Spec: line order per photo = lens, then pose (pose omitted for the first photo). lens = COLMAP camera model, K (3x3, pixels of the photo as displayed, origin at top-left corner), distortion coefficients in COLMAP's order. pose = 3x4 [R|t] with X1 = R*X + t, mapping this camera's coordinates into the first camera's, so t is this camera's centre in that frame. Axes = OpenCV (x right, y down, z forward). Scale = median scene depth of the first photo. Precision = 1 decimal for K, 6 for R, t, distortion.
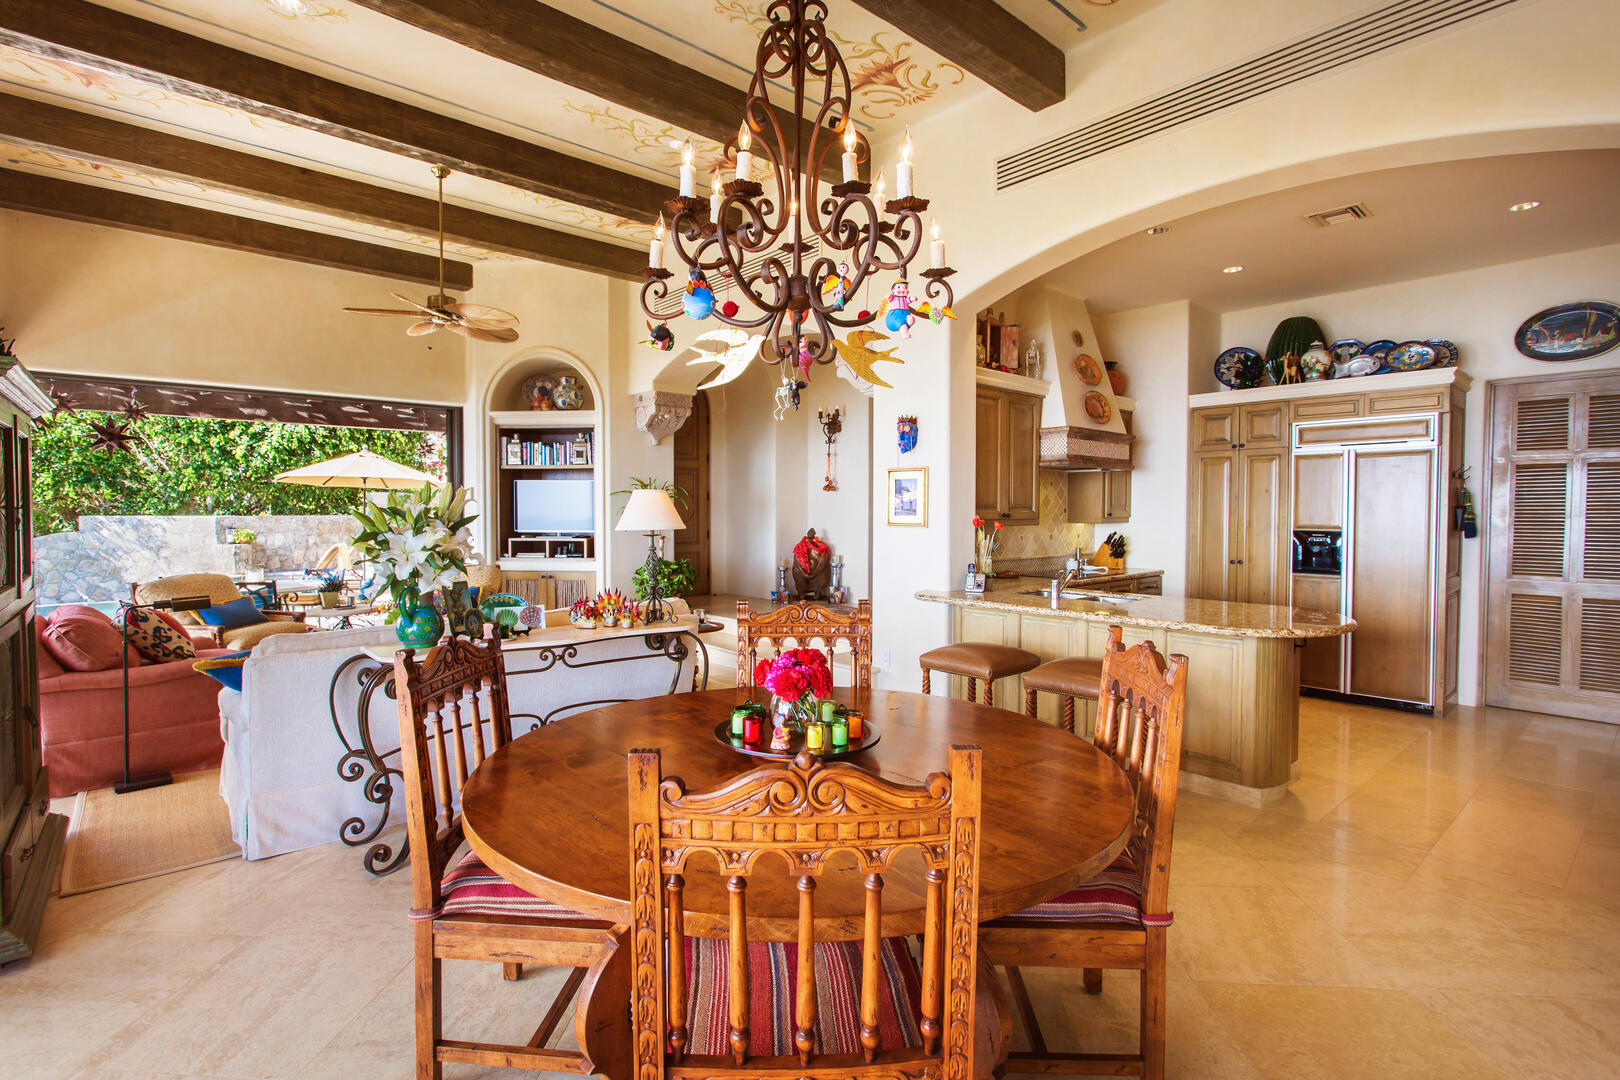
lens RADIAL K [[783.8, 0, 806.9], [0, 783.8, 534.0], [0, 0, 1]] dist [-0.003223, 0.000299]
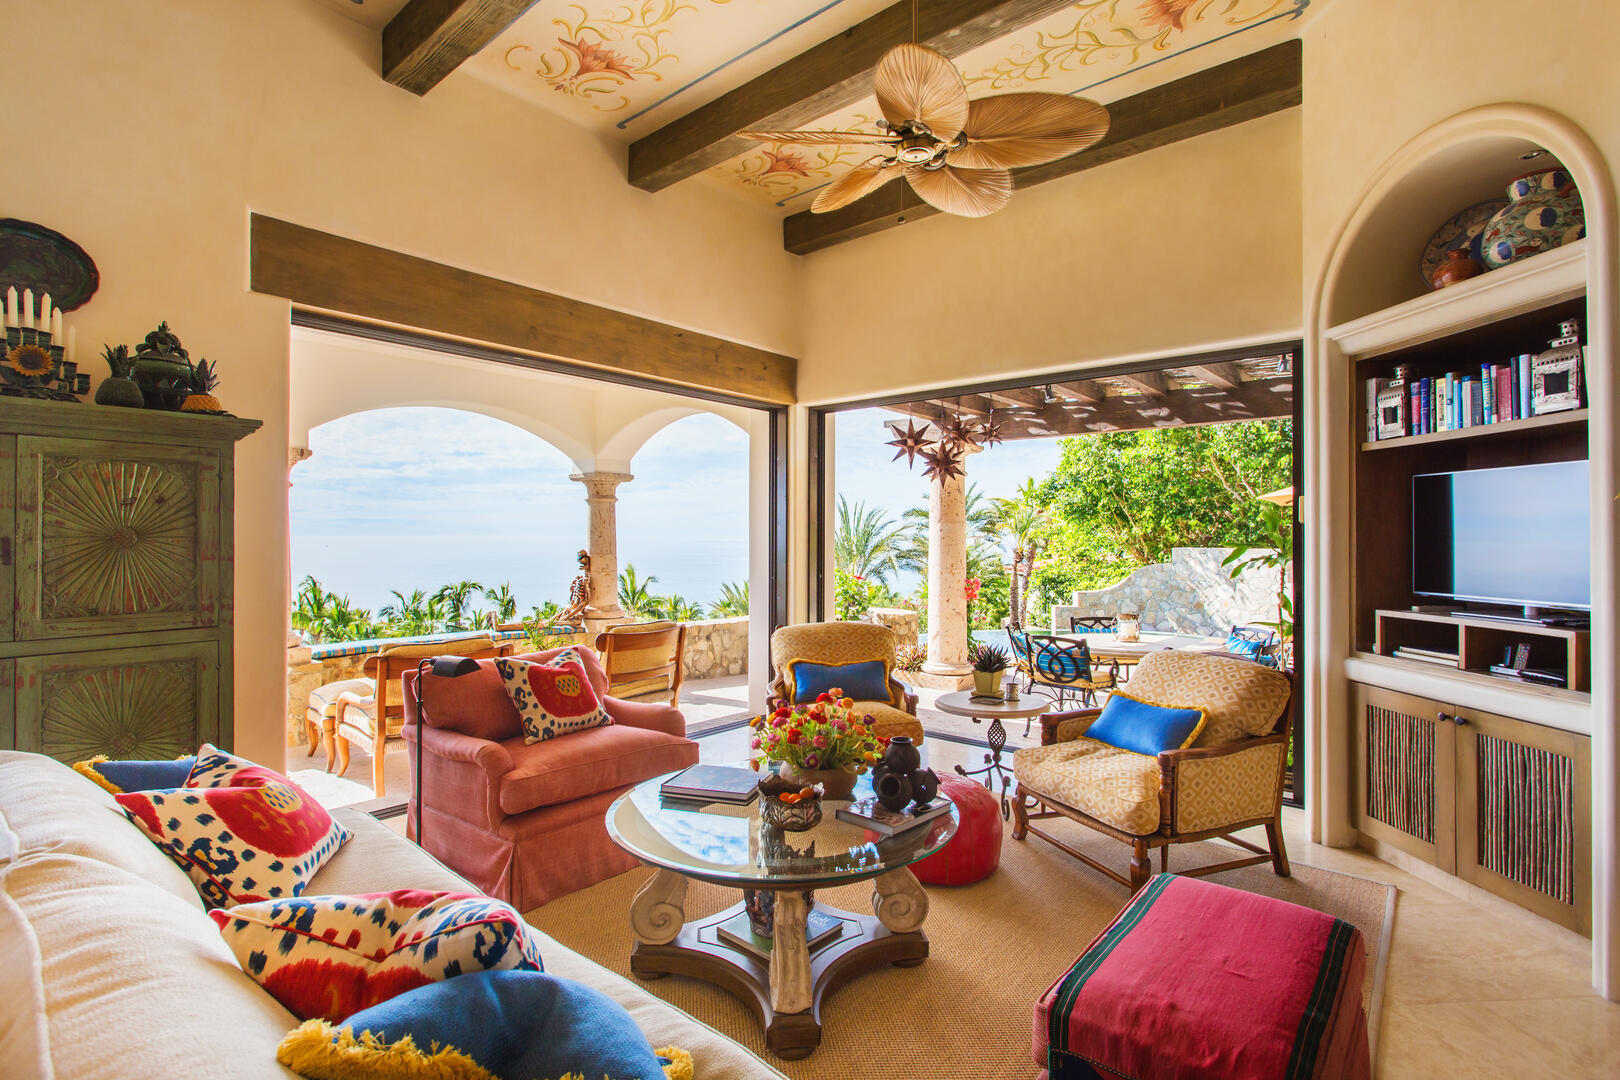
lens RADIAL K [[783.8, 0, 806.8], [0, 783.8, 535.6], [0, 0, 1]] dist [-0.003223, 0.000299]
pose [[0.150407, -0.005681, -0.988608, -0.001206], [-0.030015, 0.999496, -0.010310, -0.021636], [0.988168, 0.031224, 0.150161, 0.623209]]
